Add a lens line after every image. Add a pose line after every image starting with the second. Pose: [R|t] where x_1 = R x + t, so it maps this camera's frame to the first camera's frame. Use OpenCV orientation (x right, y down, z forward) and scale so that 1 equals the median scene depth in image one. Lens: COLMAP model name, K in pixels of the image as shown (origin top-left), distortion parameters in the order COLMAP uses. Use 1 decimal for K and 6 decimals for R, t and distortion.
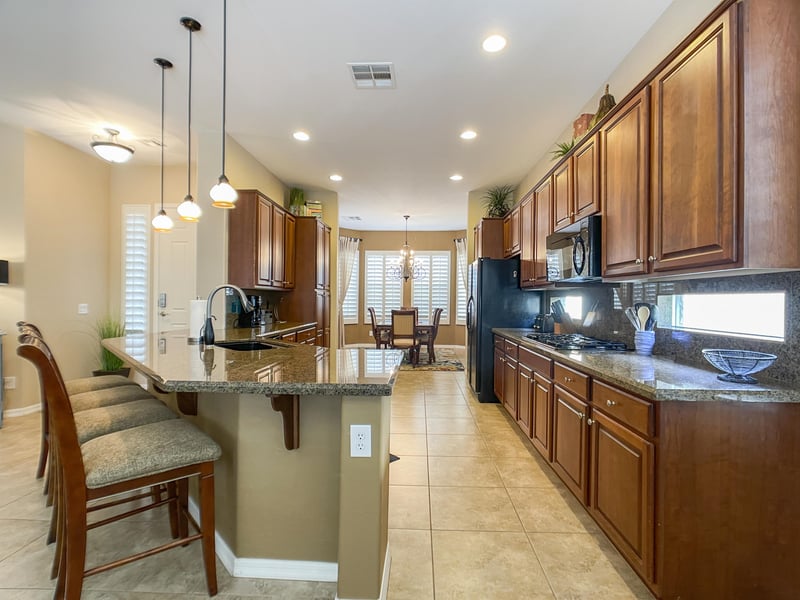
lens RADIAL K [[385.7, 0, 400.0], [0, 385.7, 300.0], [0, 0, 1]] dist [-0.001353, -0.000674]
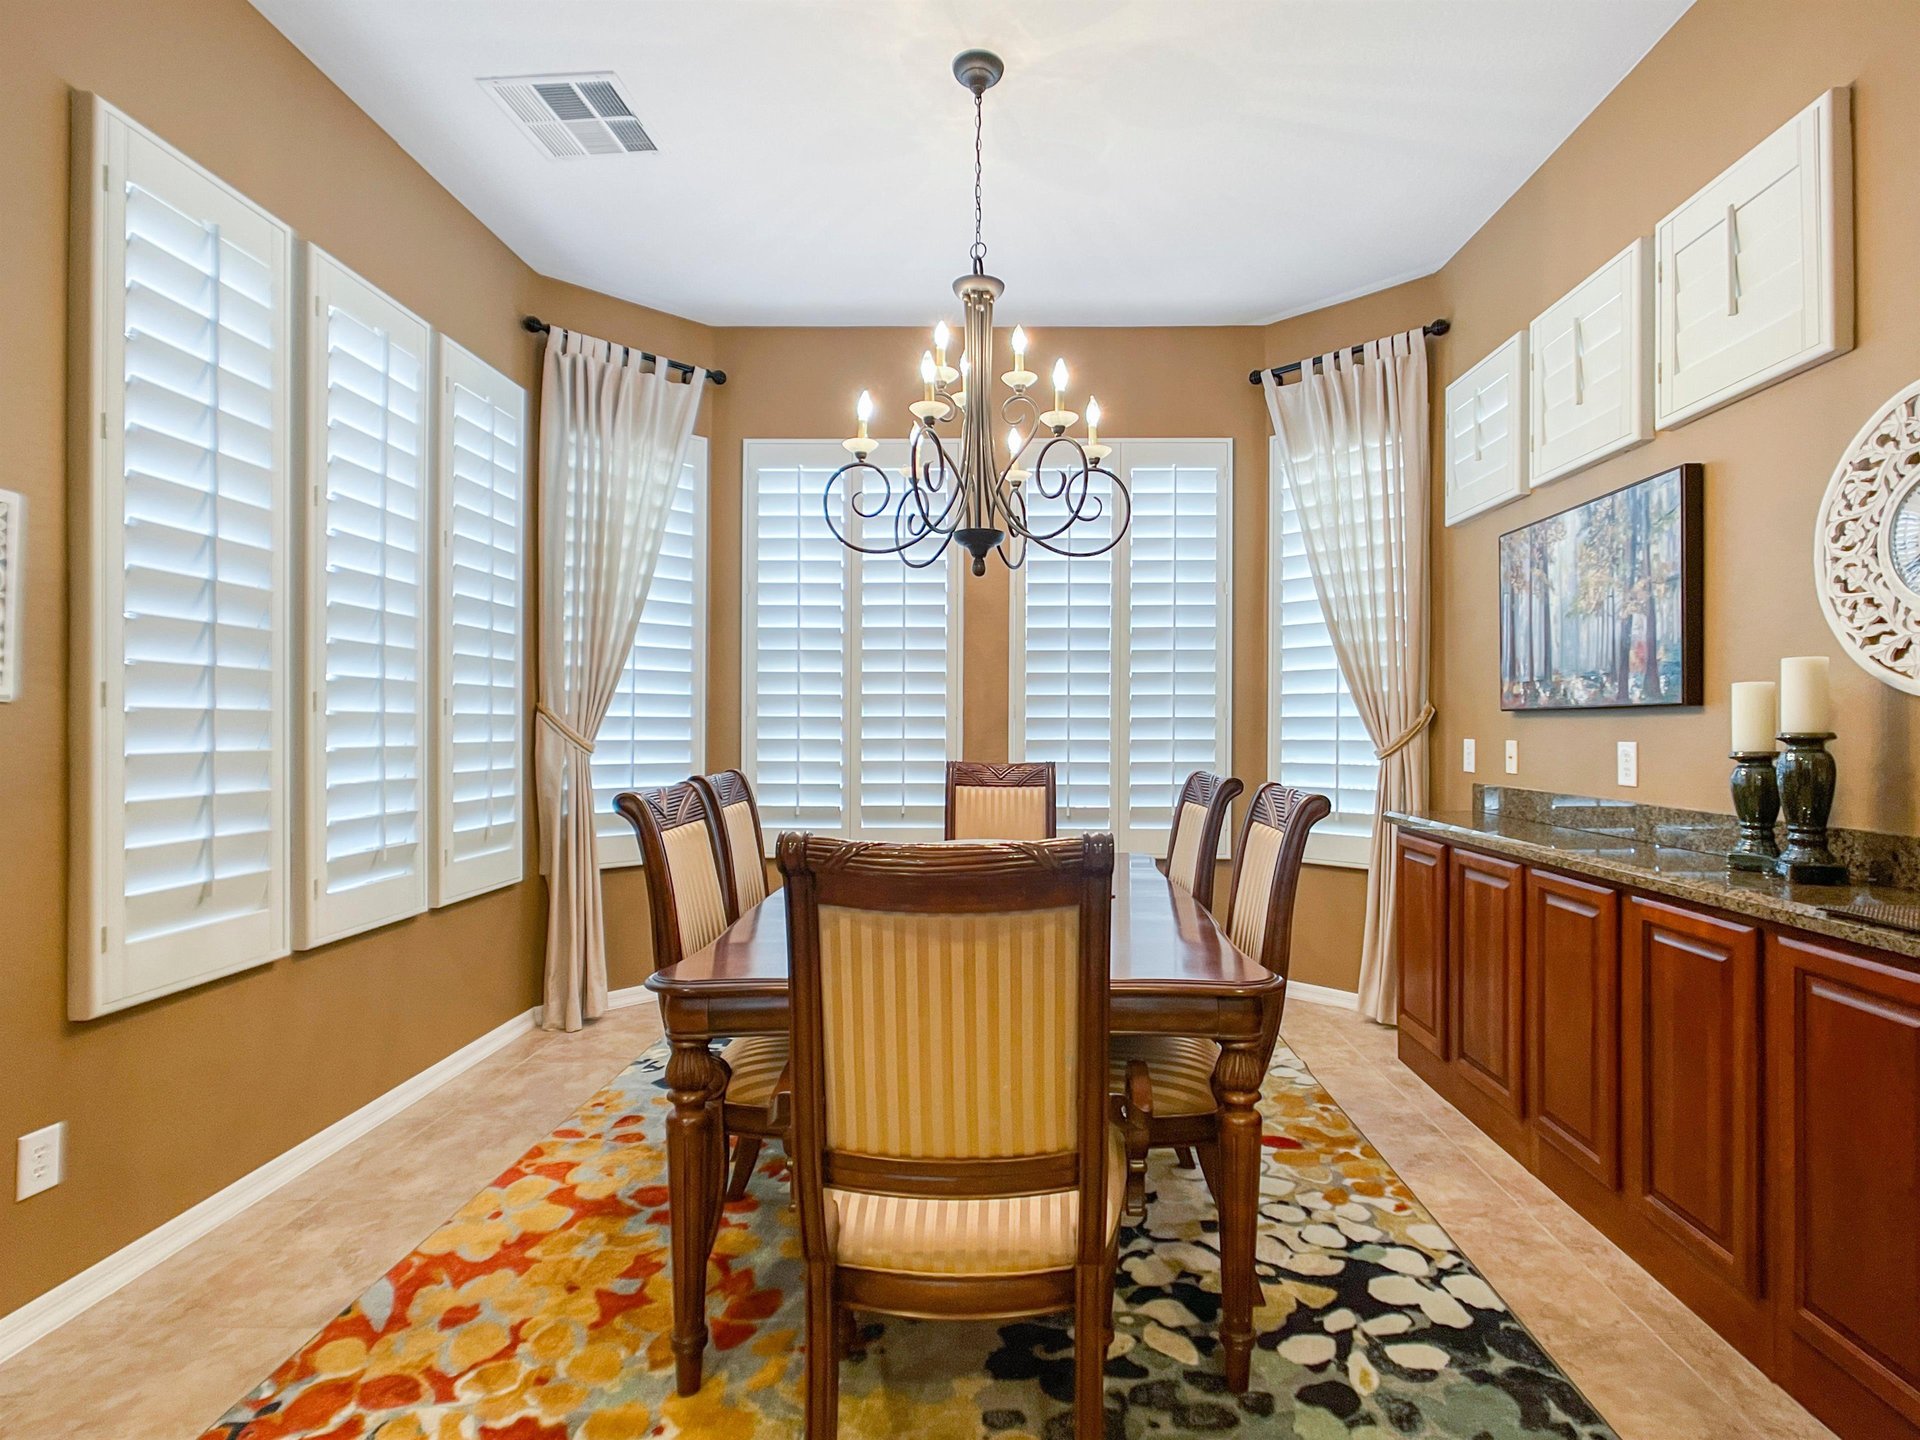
lens RADIAL K [[925.6, 0, 960.0], [0, 925.6, 720.0], [0, 0, 1]] dist [-0.001353, -0.000674]
pose [[0.999947, -0.006909, -0.007661, 0.010200], [0.006847, 0.999943, -0.008142, 0.003223], [0.007717, 0.008089, 0.999938, 0.595742]]
